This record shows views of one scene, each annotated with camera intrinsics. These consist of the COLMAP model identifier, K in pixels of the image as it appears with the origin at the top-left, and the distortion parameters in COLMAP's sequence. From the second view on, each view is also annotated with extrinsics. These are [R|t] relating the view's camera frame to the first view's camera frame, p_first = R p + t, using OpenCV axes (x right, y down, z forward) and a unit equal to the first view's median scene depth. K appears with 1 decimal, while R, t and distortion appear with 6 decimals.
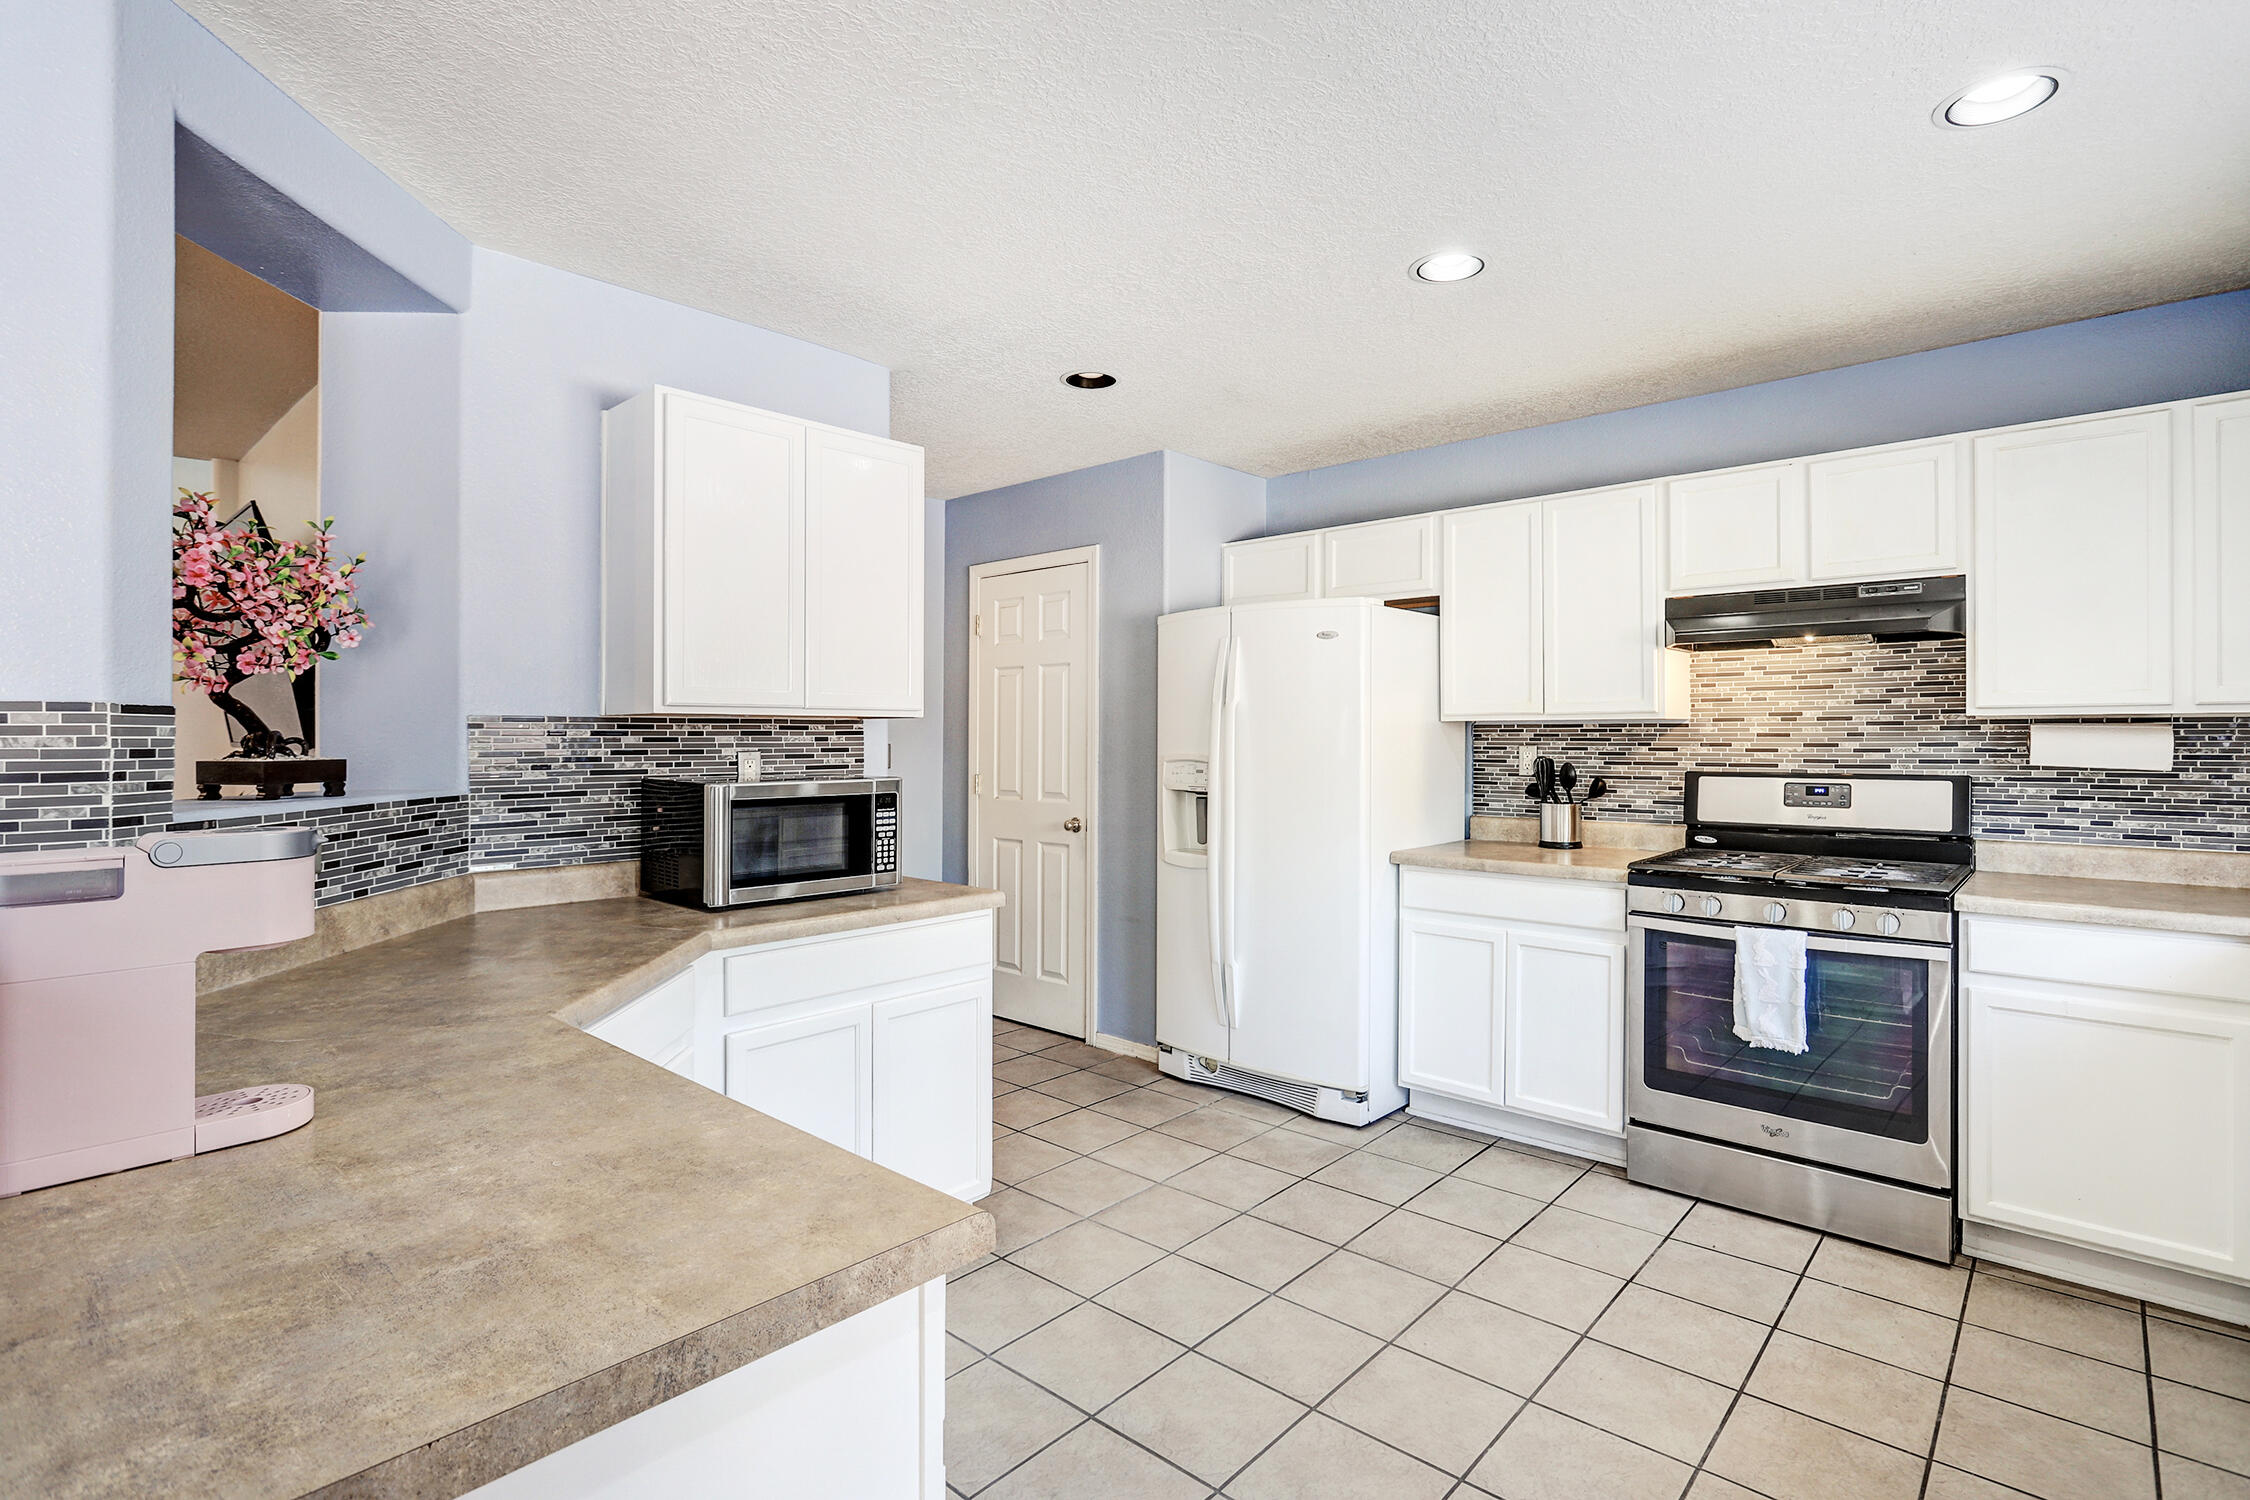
lens RADIAL K [[1103.7, 0, 1127.5], [0, 1103.7, 720.8], [0, 0, 1]] dist [-0.015217, 0.006699]
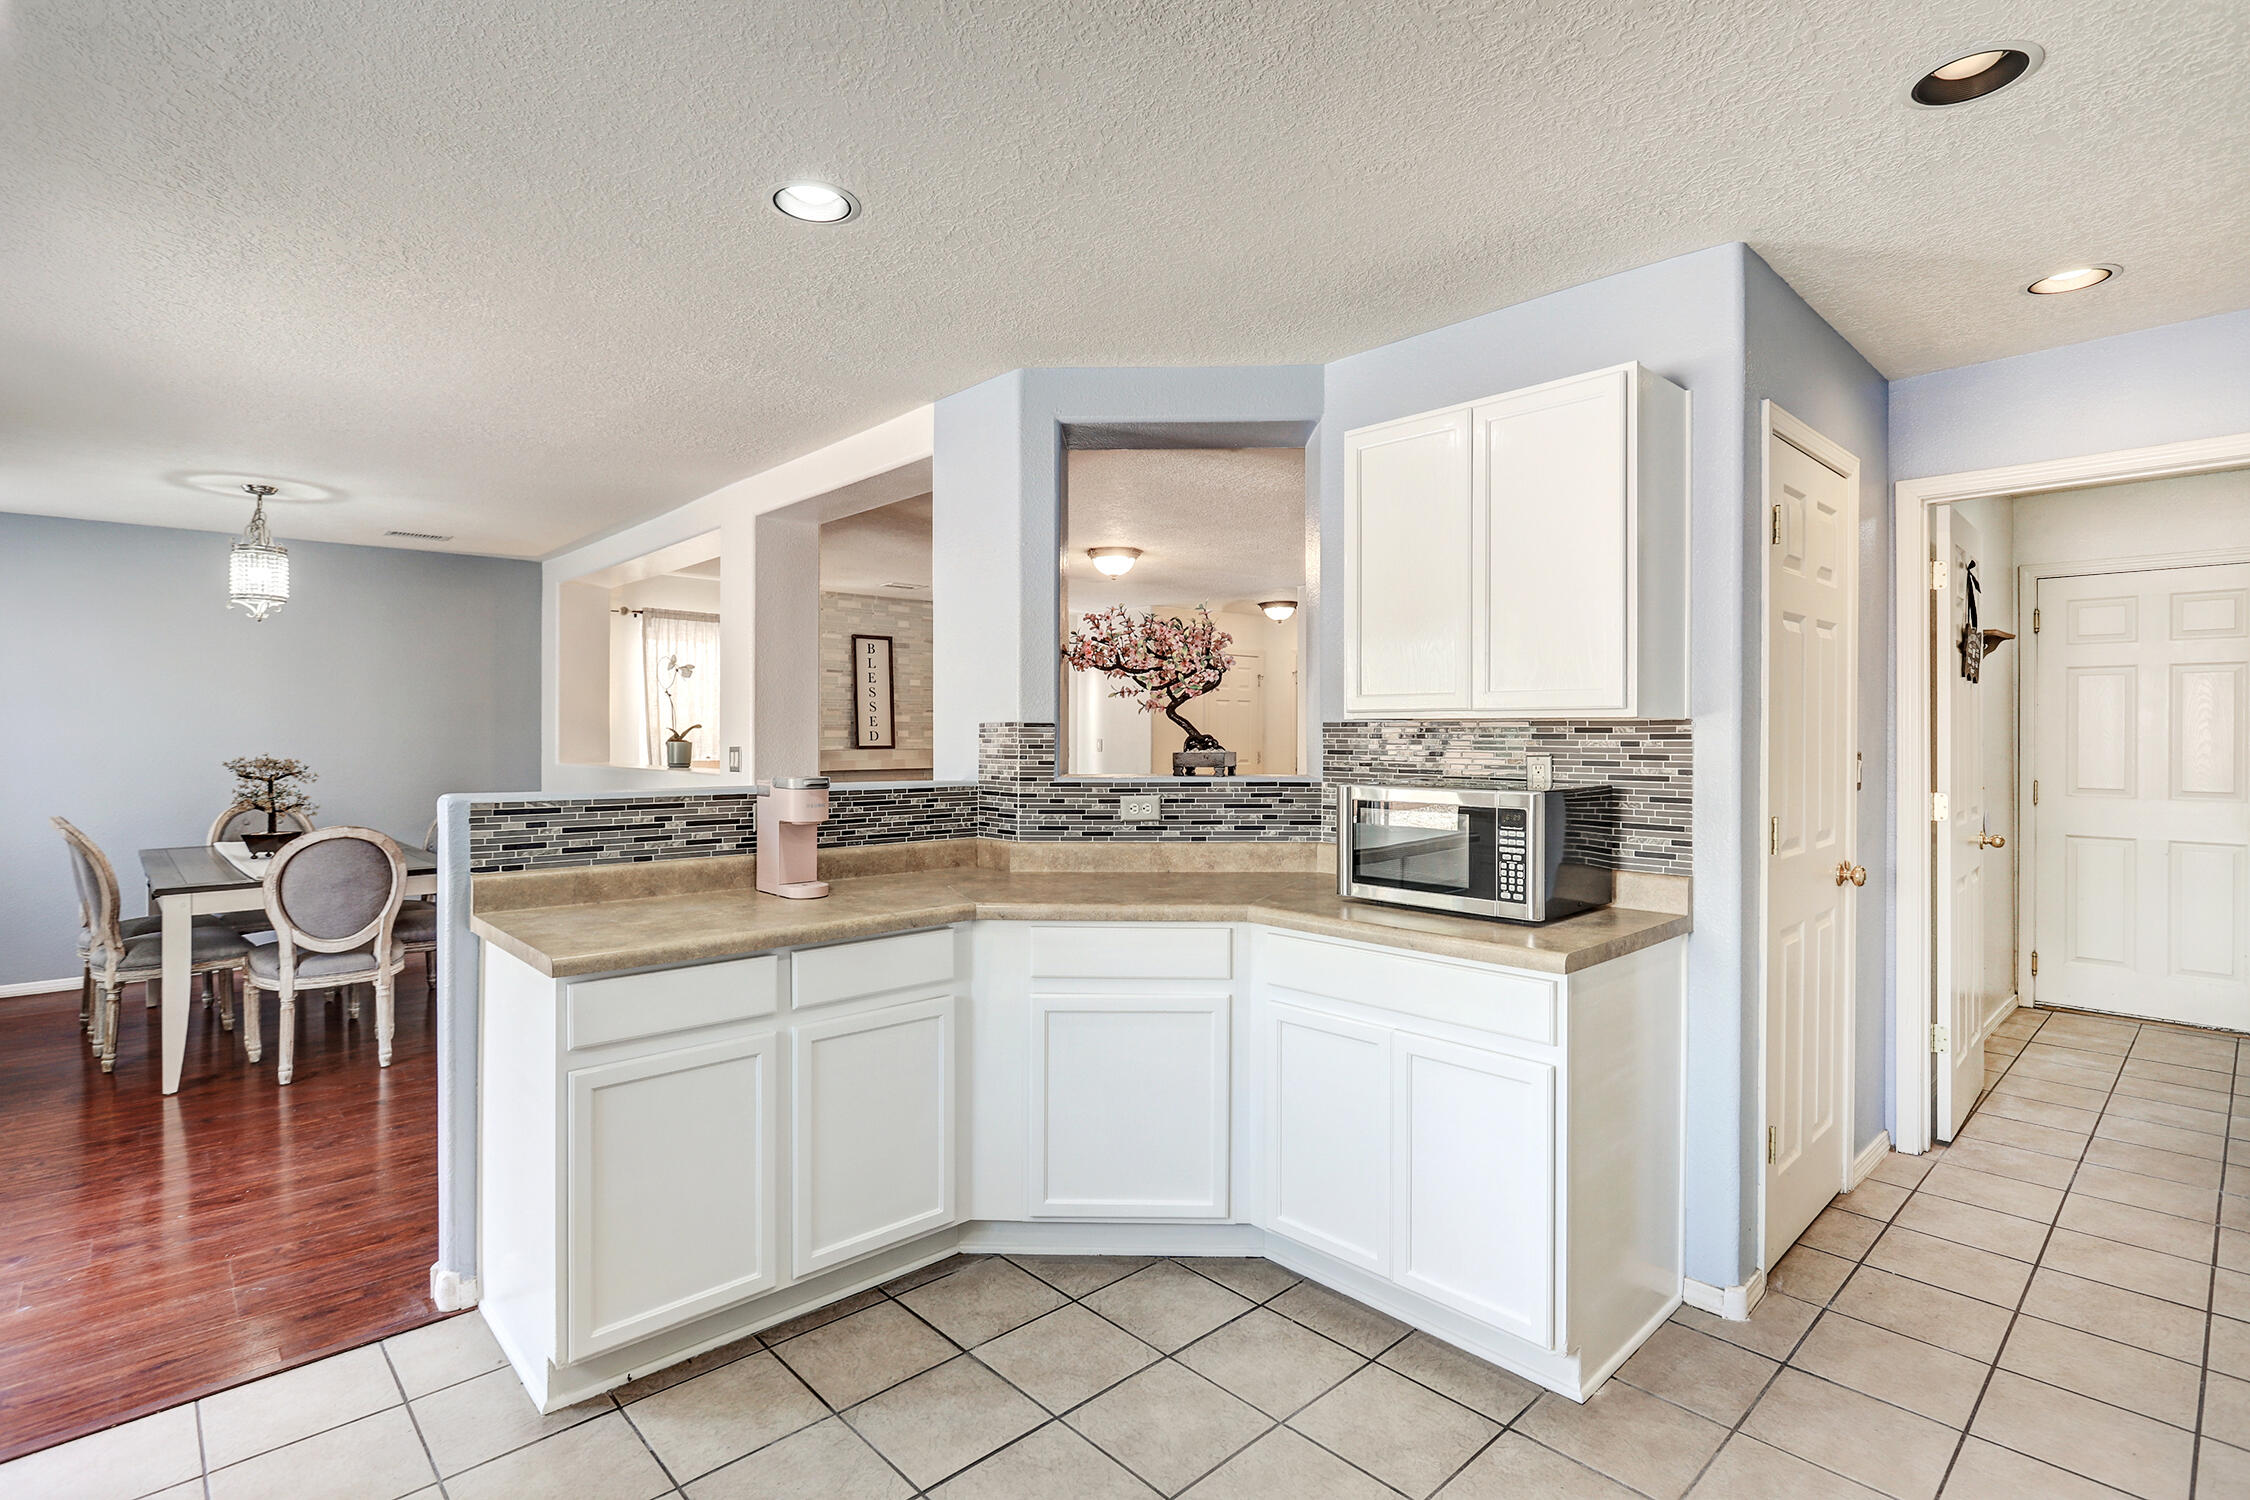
lens RADIAL K [[1103.7, 0, 1152.8], [0, 1103.7, 721.8], [0, 0, 1]] dist [-0.015217, 0.006699]
pose [[-0.069667, -0.003068, -0.997566, 0.617661], [0.015266, 0.999875, -0.004141, -0.002400], [0.997453, -0.015518, -0.069611, 0.750405]]
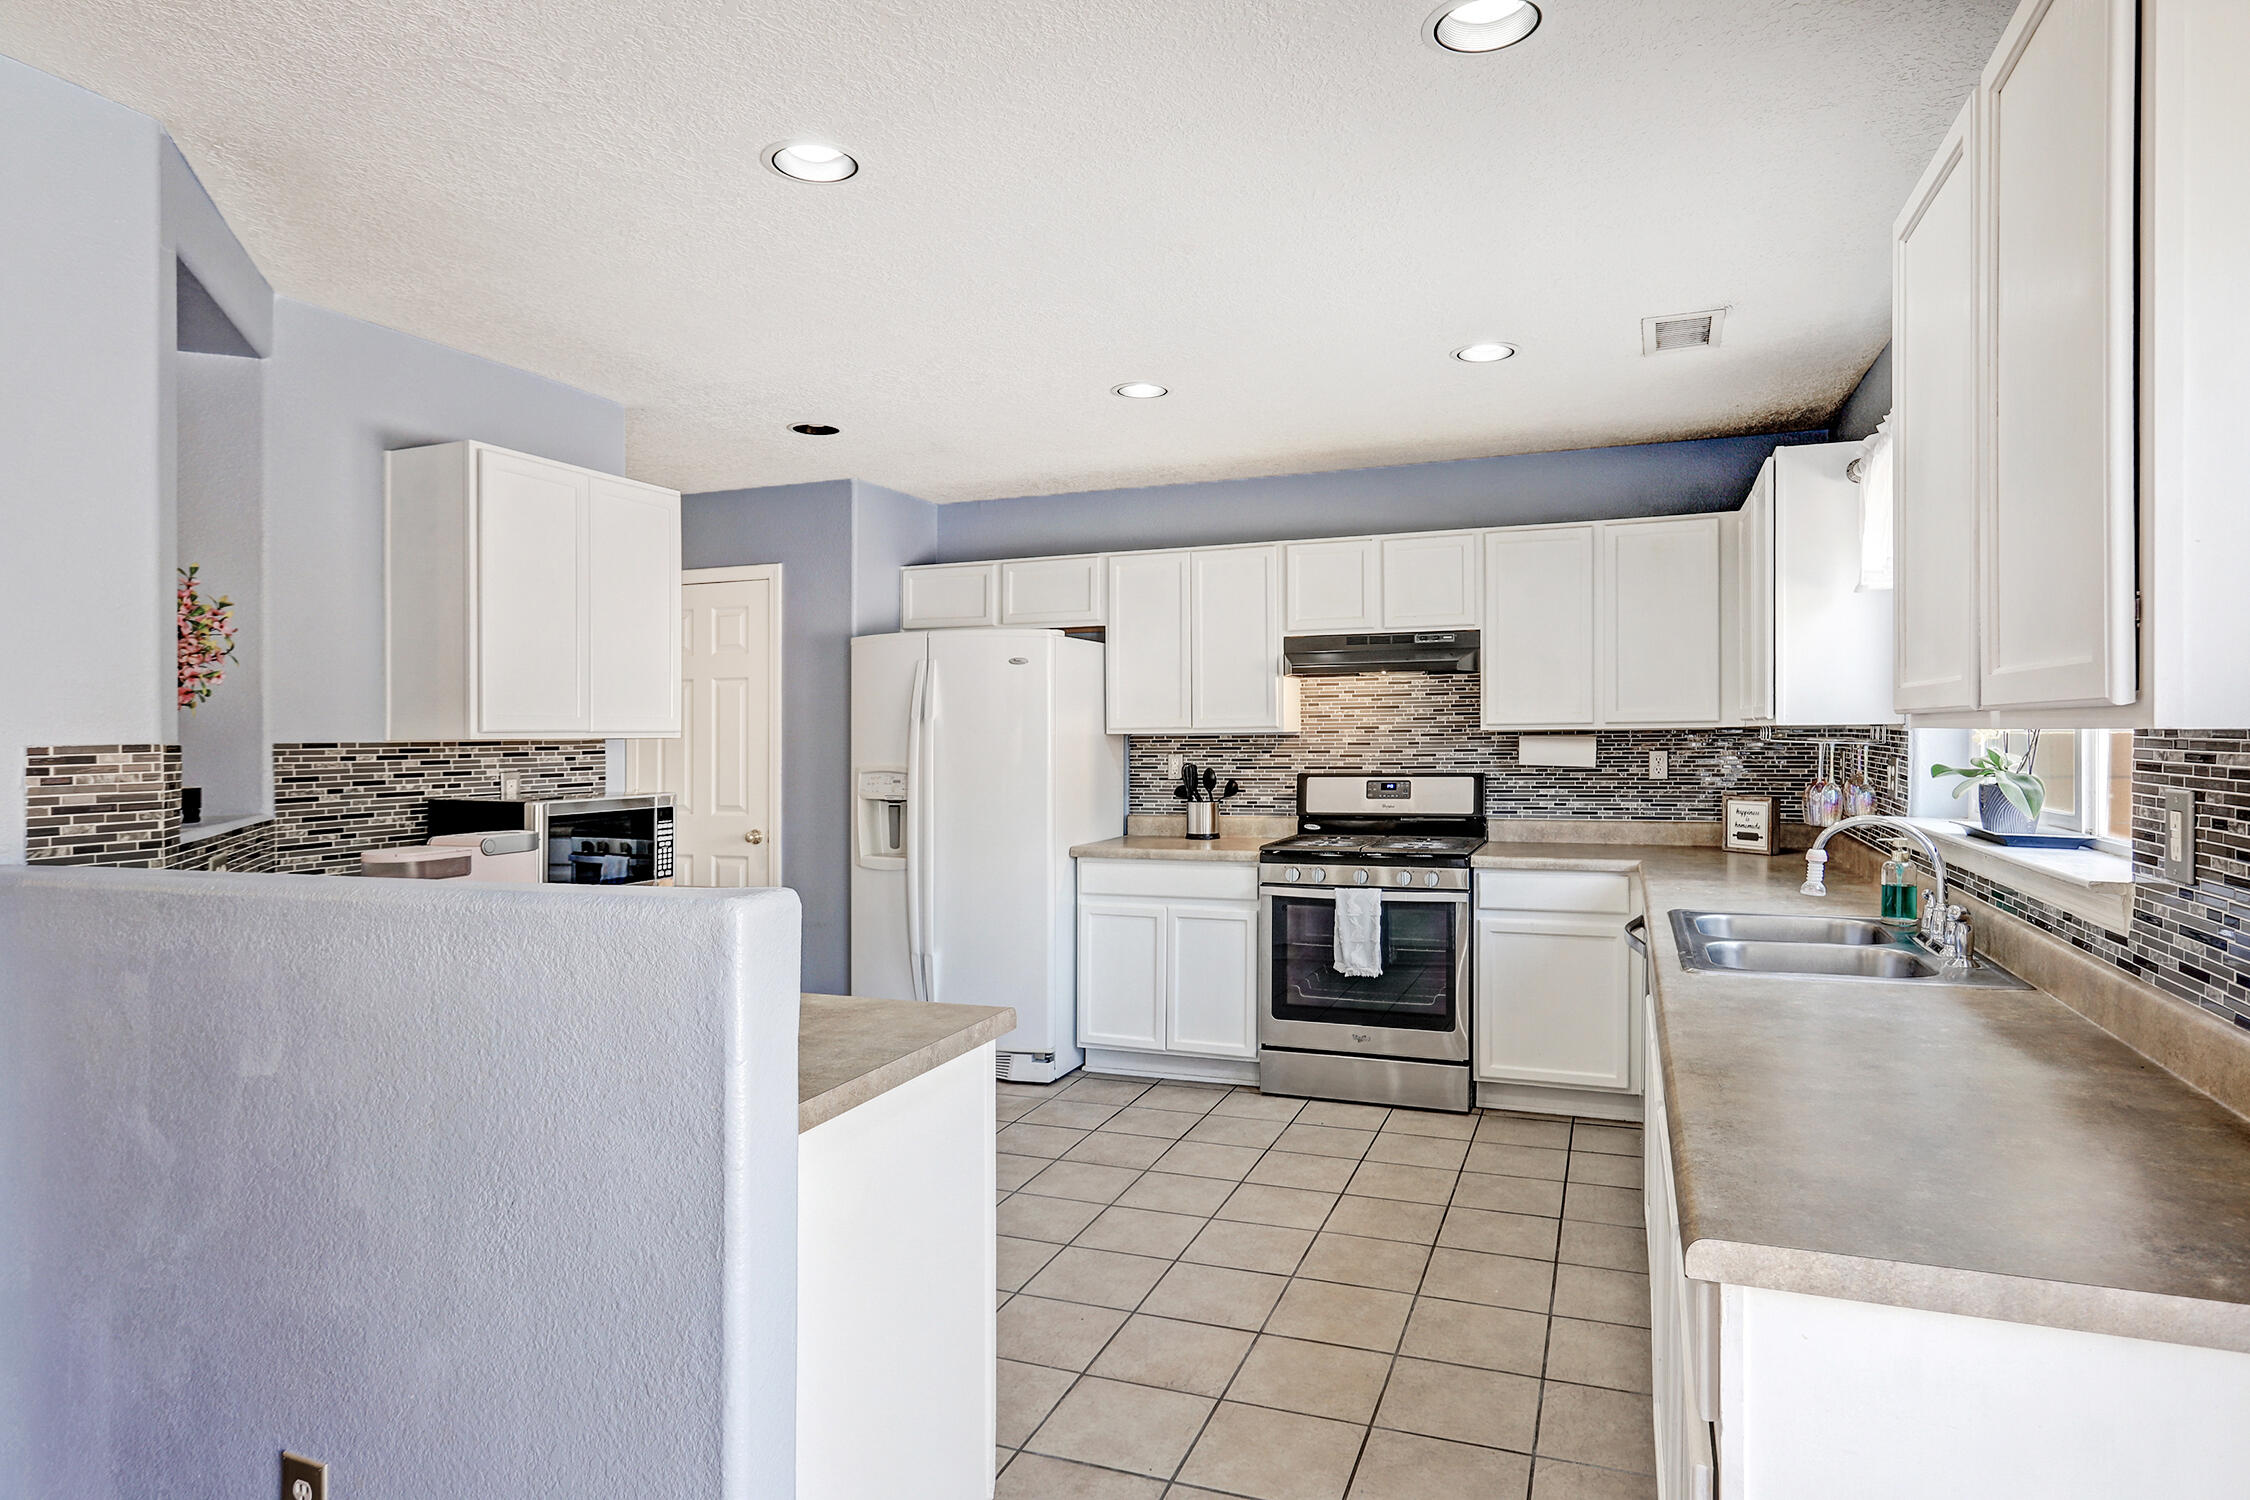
lens RADIAL K [[1291.5, 0, 1136.6], [0, 1291.5, 751.7], [0, 0, 1]] dist [-0.000633, 0.001910]
pose [[0.934536, -0.013530, 0.355612, -0.225804], [0.004676, 0.999658, 0.025748, -0.020887], [-0.355839, -0.022400, 0.934279, -0.374186]]
